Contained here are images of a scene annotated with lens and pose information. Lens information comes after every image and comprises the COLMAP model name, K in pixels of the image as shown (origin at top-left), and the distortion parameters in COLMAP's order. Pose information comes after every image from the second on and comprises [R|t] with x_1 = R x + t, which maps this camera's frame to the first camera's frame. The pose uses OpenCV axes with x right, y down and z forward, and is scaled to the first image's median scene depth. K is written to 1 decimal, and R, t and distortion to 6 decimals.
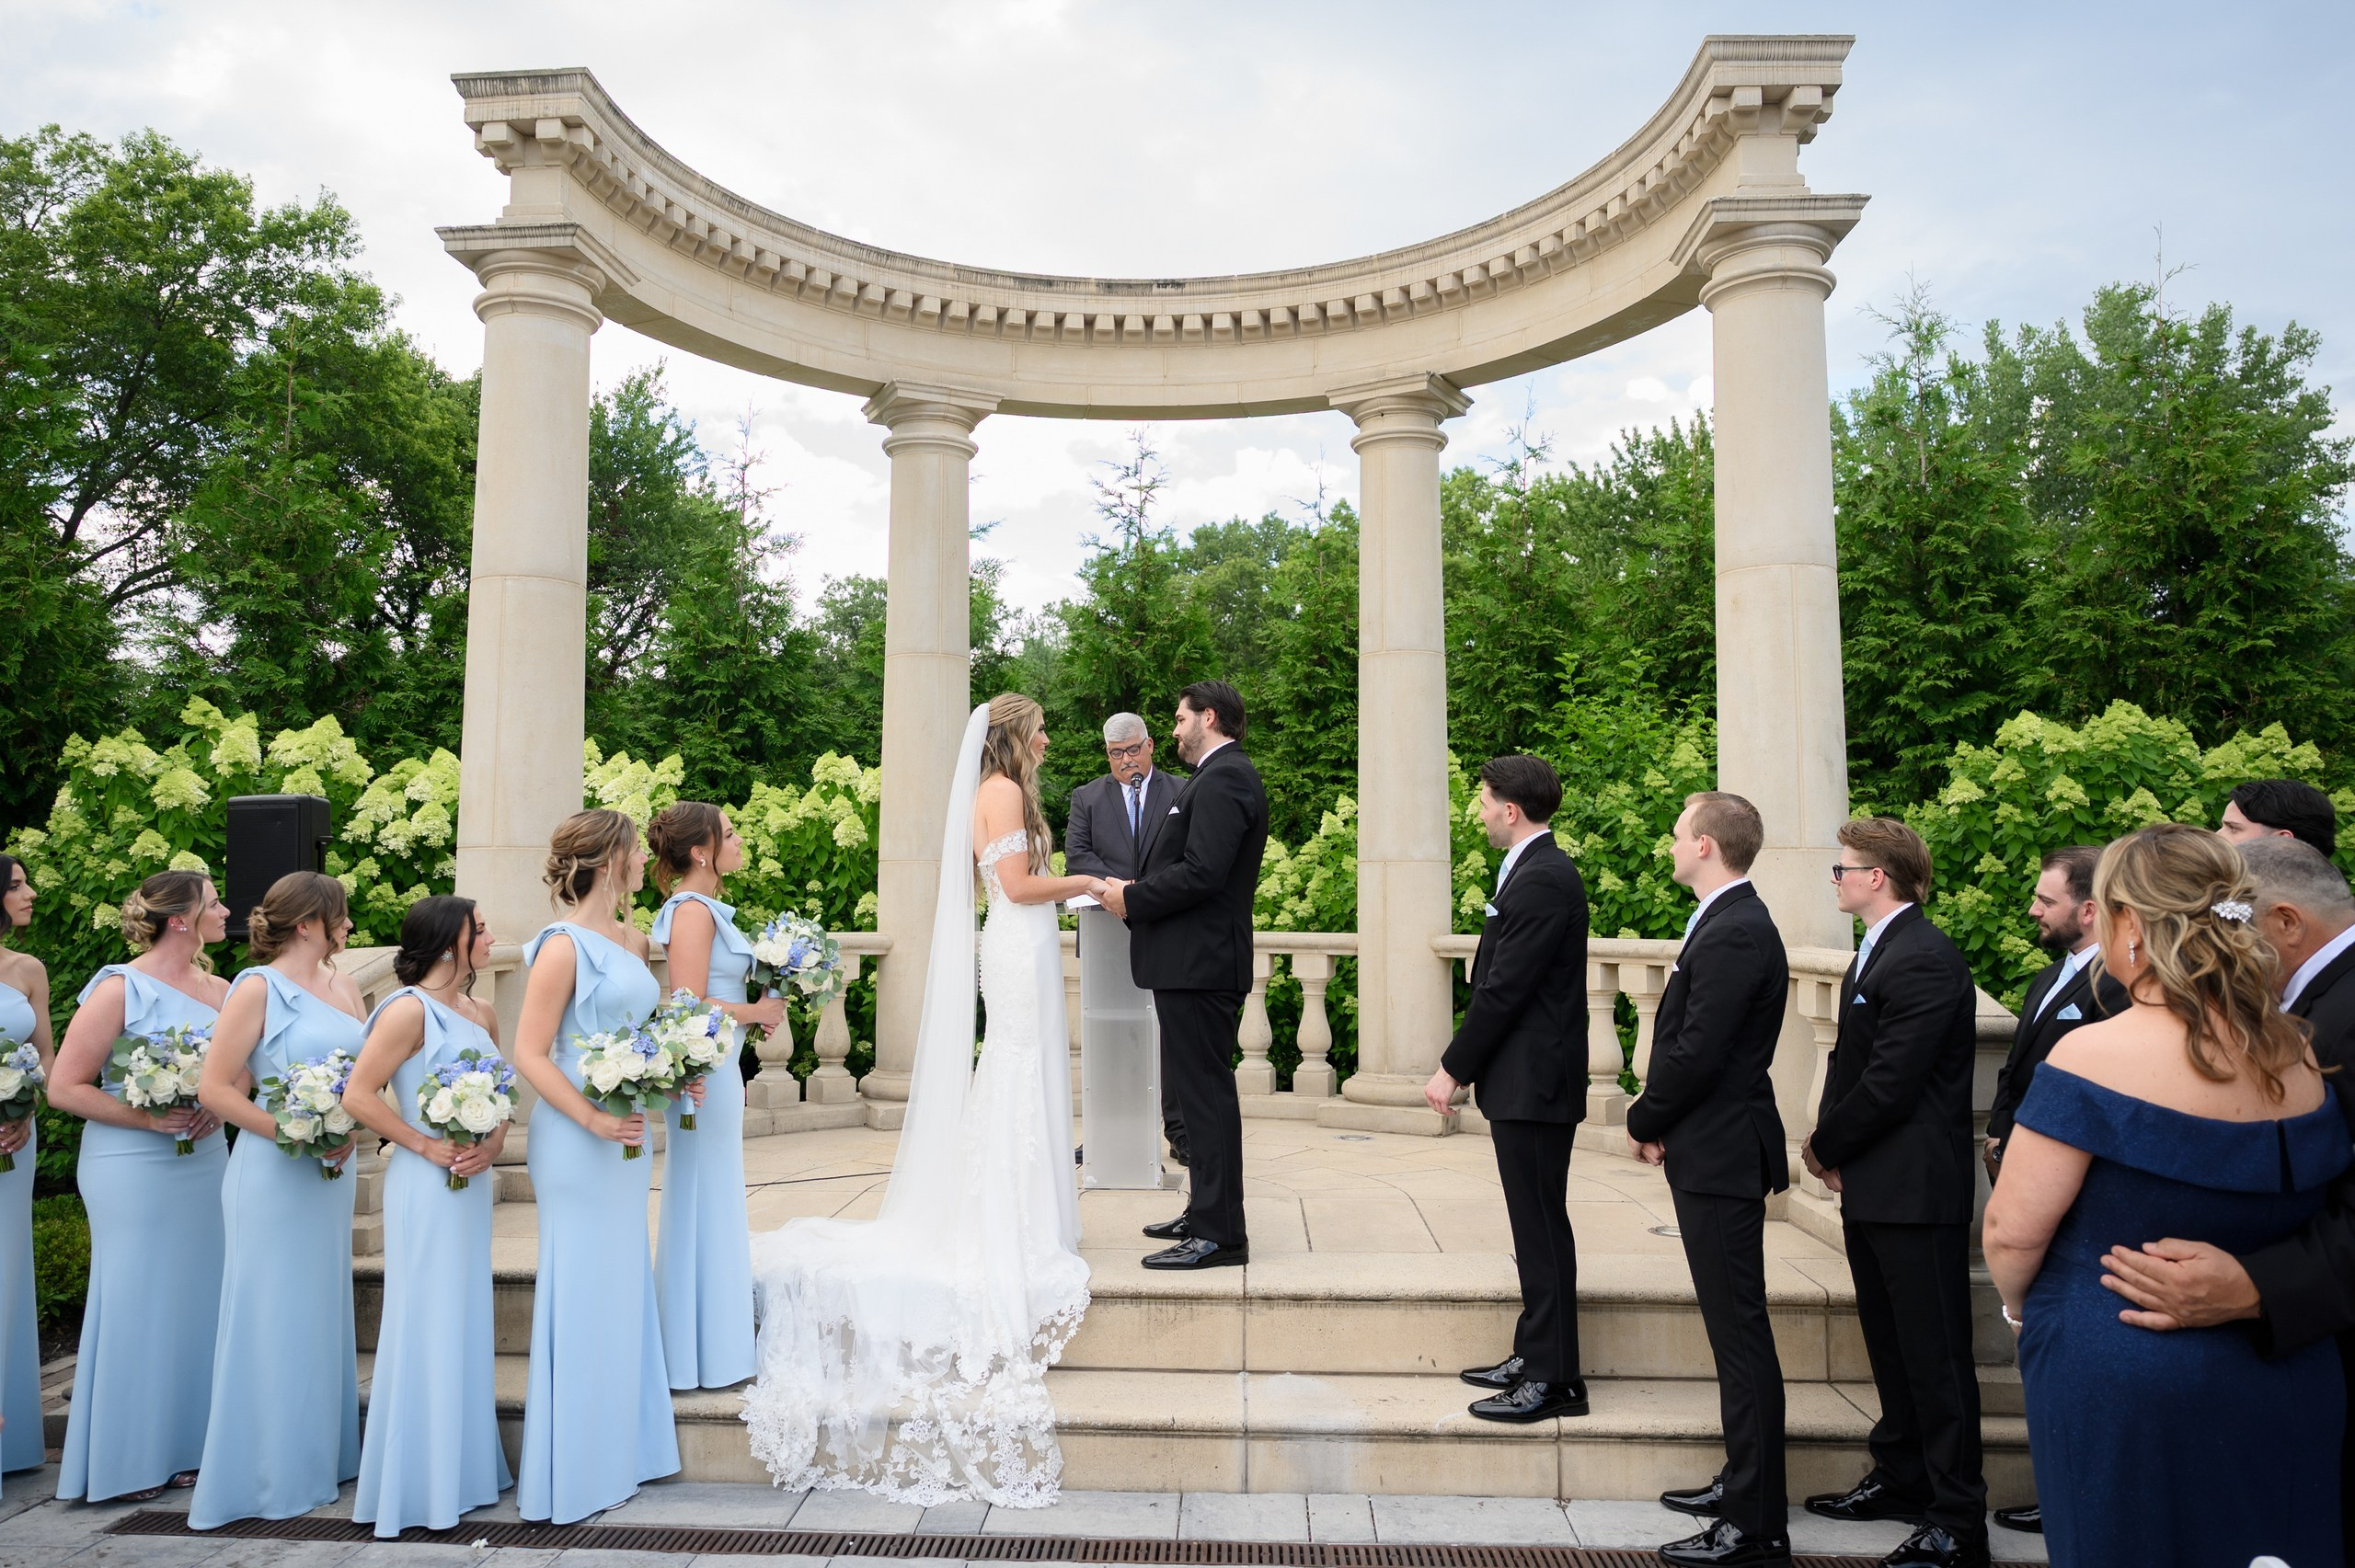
lens RADIAL K [[1644.1, 0, 1109.7], [0, 1644.1, 780.6], [0, 0, 1]] dist [-0.050861, 0.050479]
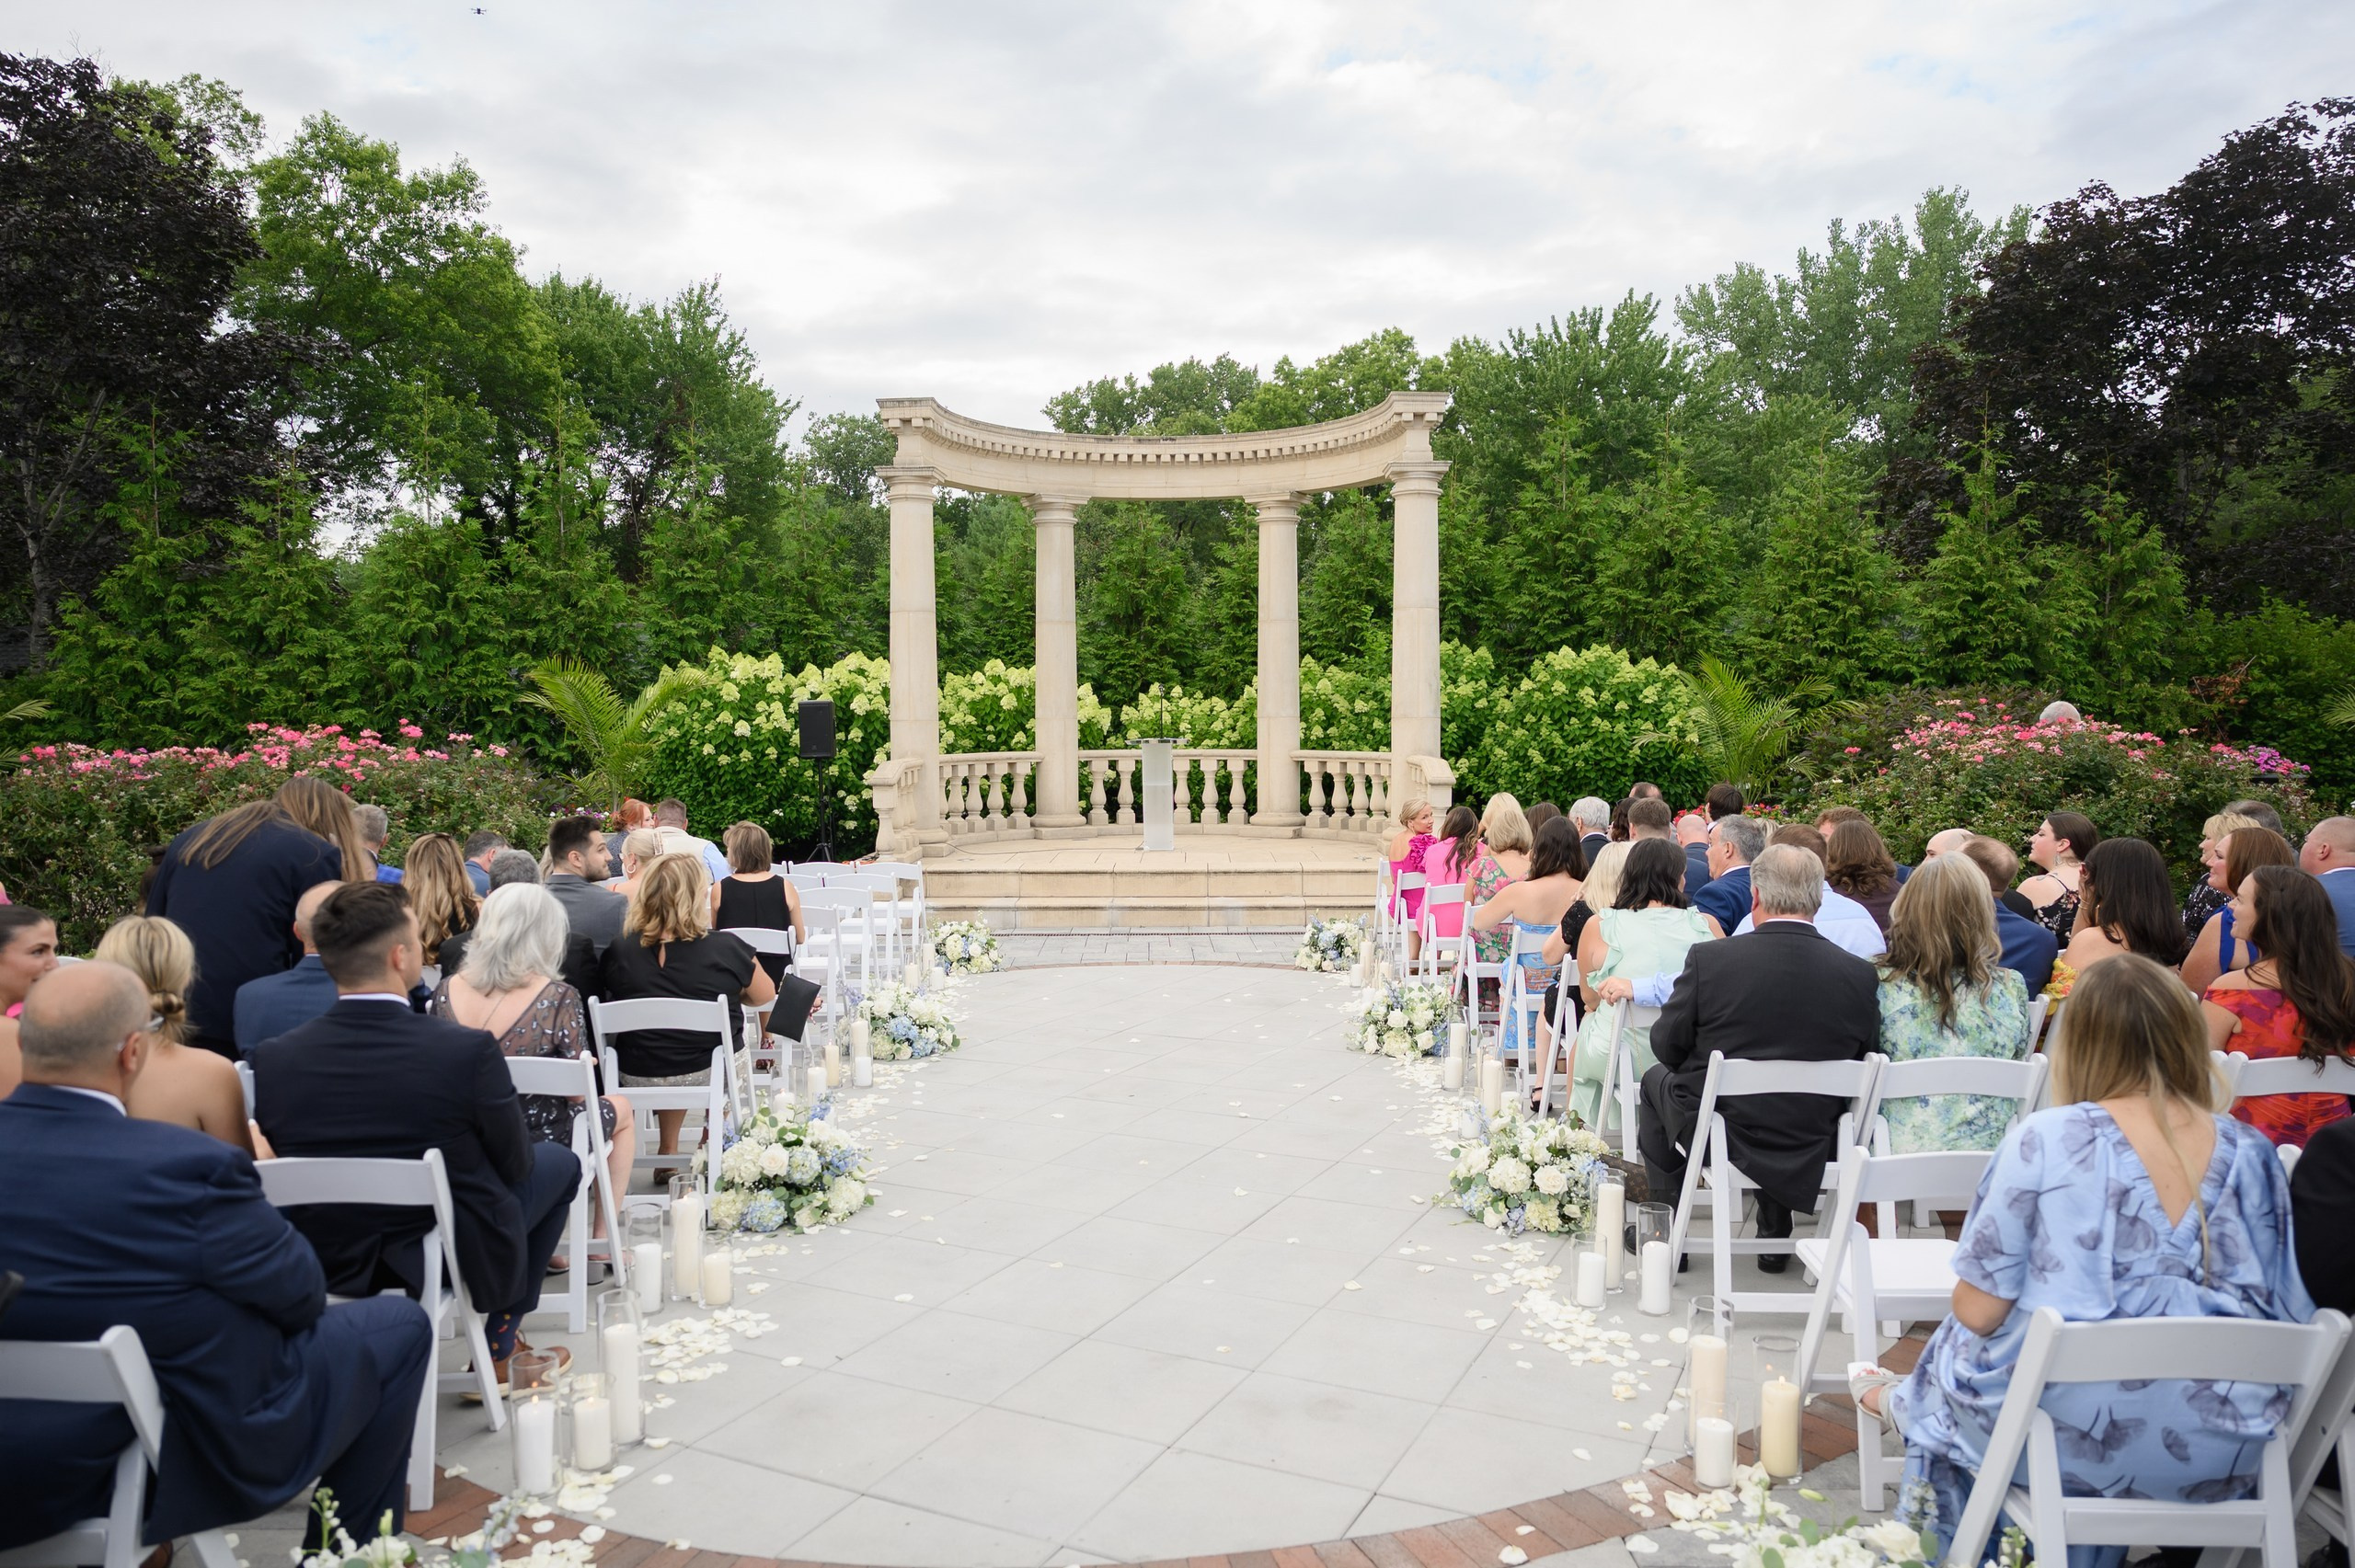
lens RADIAL K [[1644.1, 0, 1109.7], [0, 1644.1, 780.6], [0, 0, 1]] dist [-0.050861, 0.050479]
pose [[0.999553, -0.010902, 0.027852, -0.087065], [0.007597, 0.993204, 0.116134, -0.099960], [-0.028929, -0.115871, 0.992843, -0.959947]]
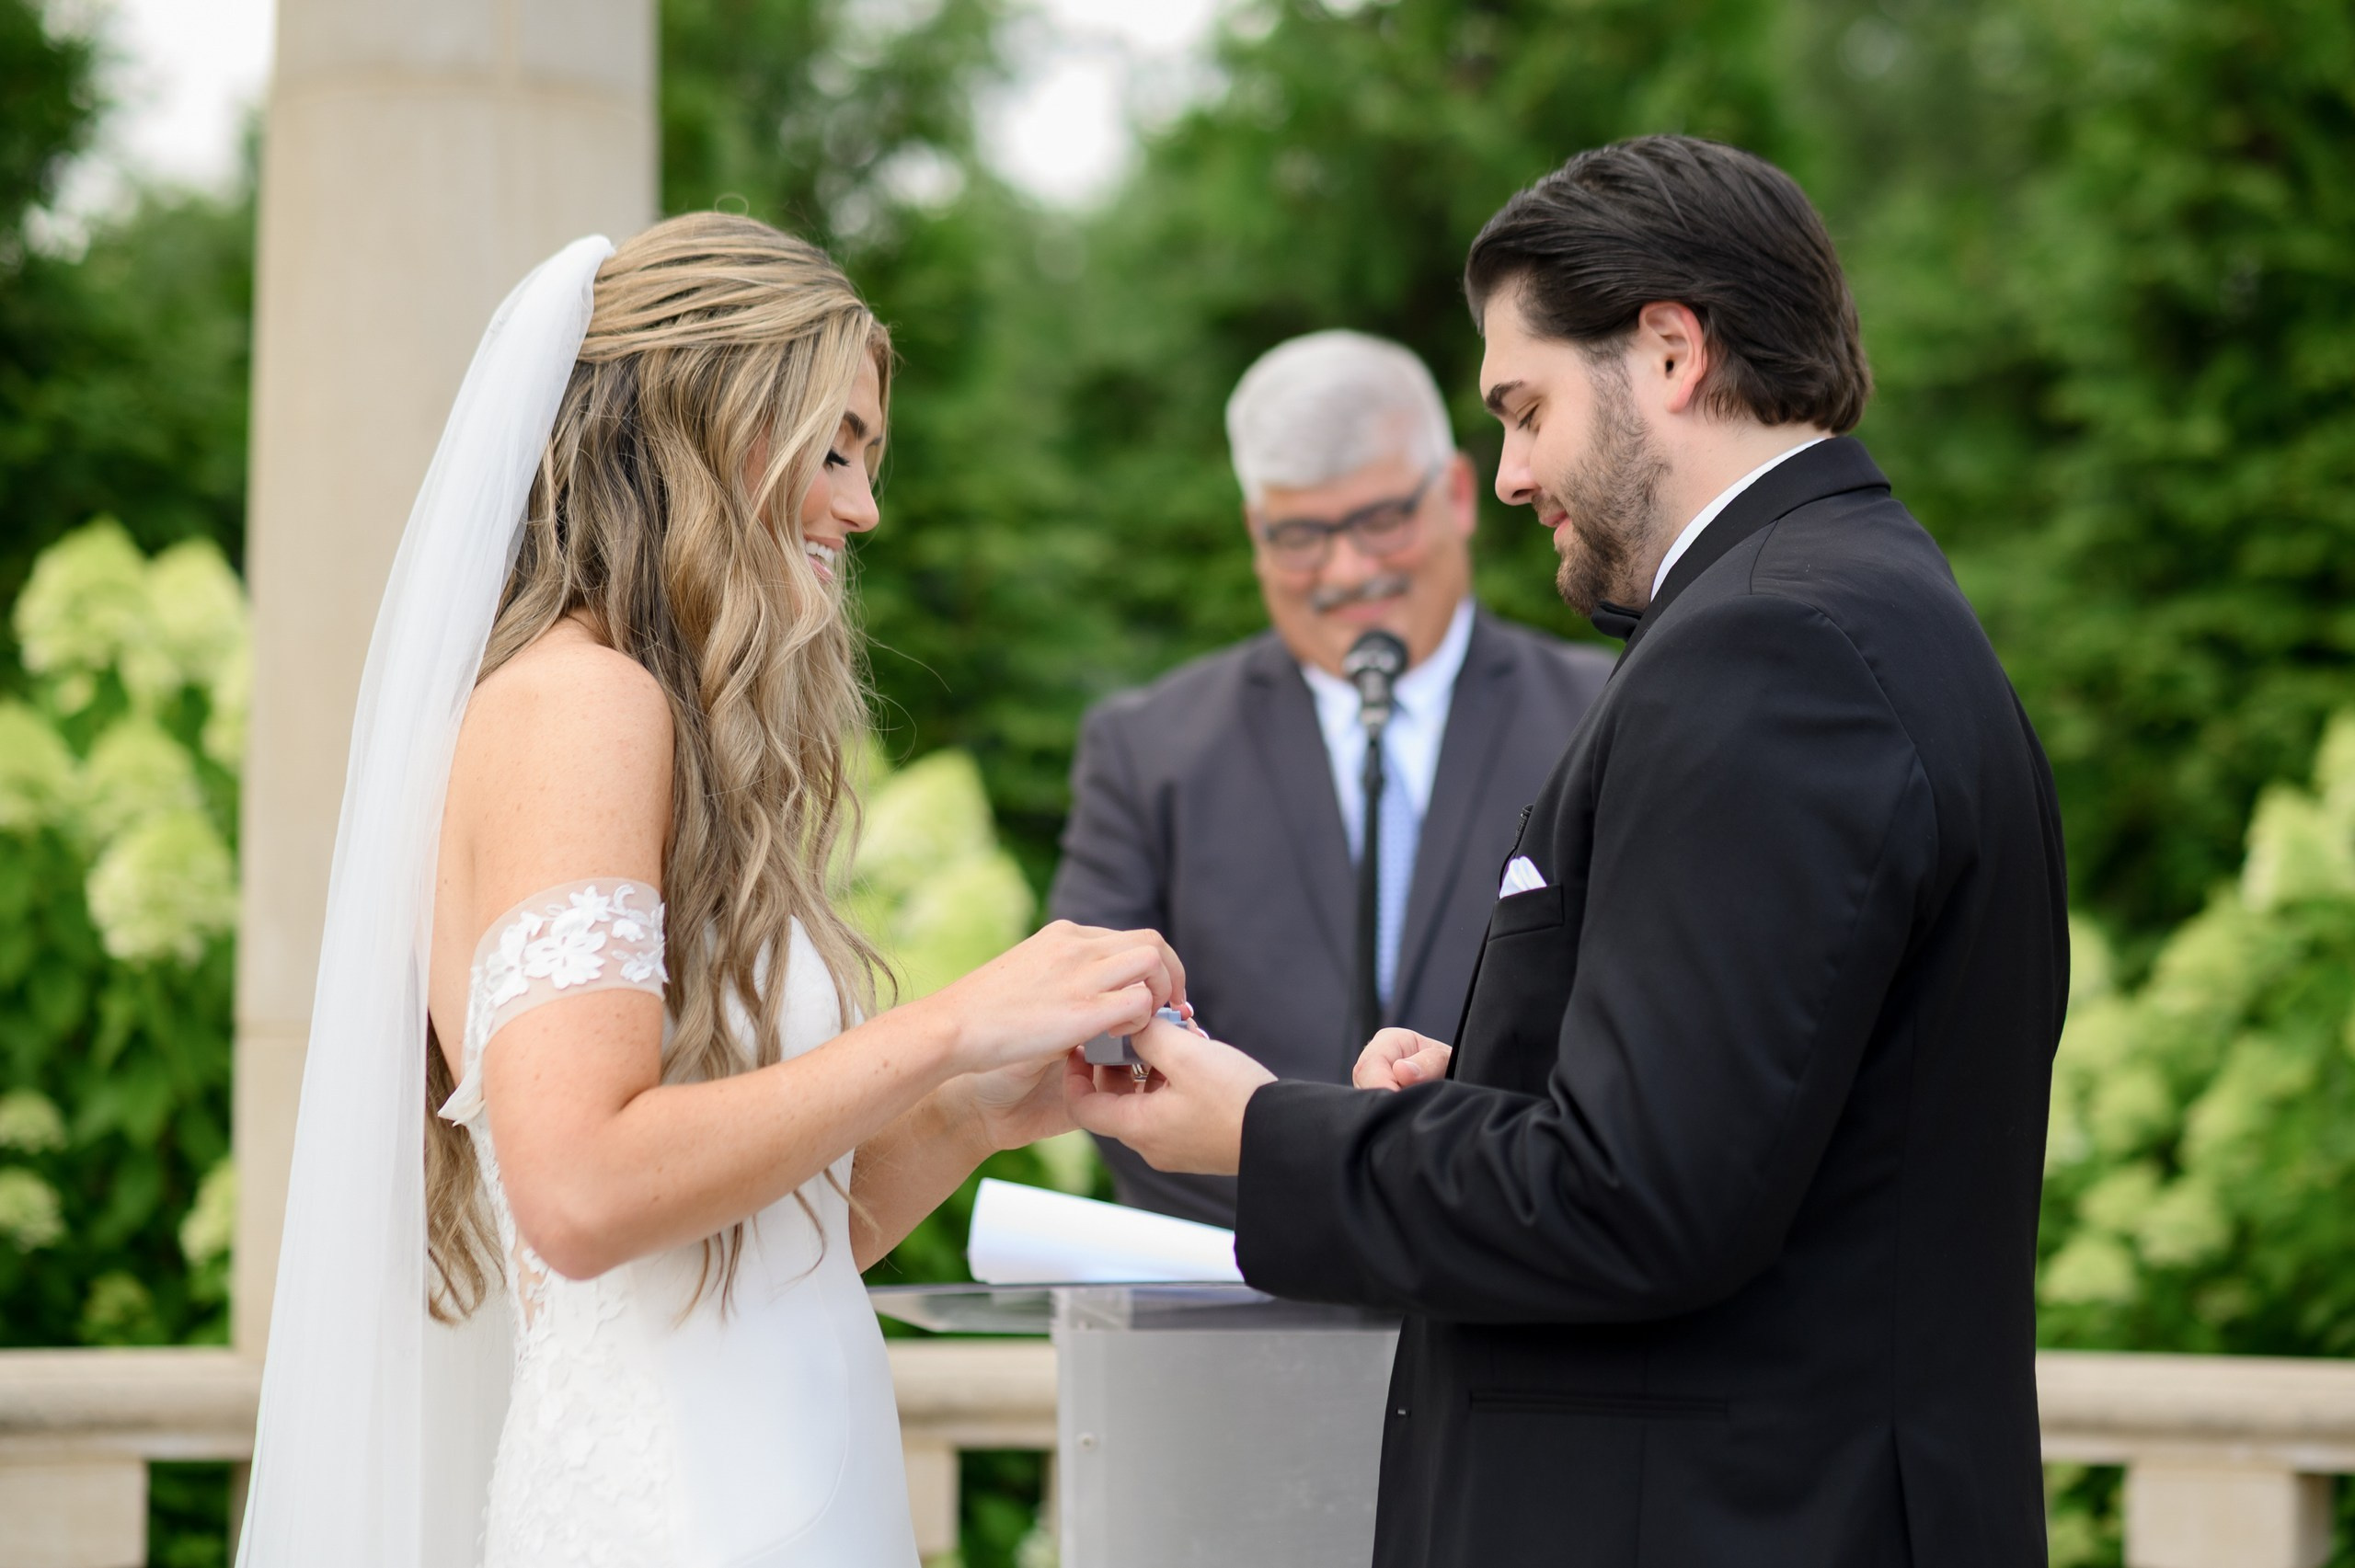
lens RADIAL K [[5942.0, 0, 1177.5], [0, 5942.0, 784.0], [0, 0, 1]] dist [-0.012446, -0.719514]
pose [[0.998888, 0.000995, -0.047132, 0.019015], [0.000073, 0.999743, 0.022650, -0.001528], [0.047143, -0.022628, 0.998632, 0.178711]]
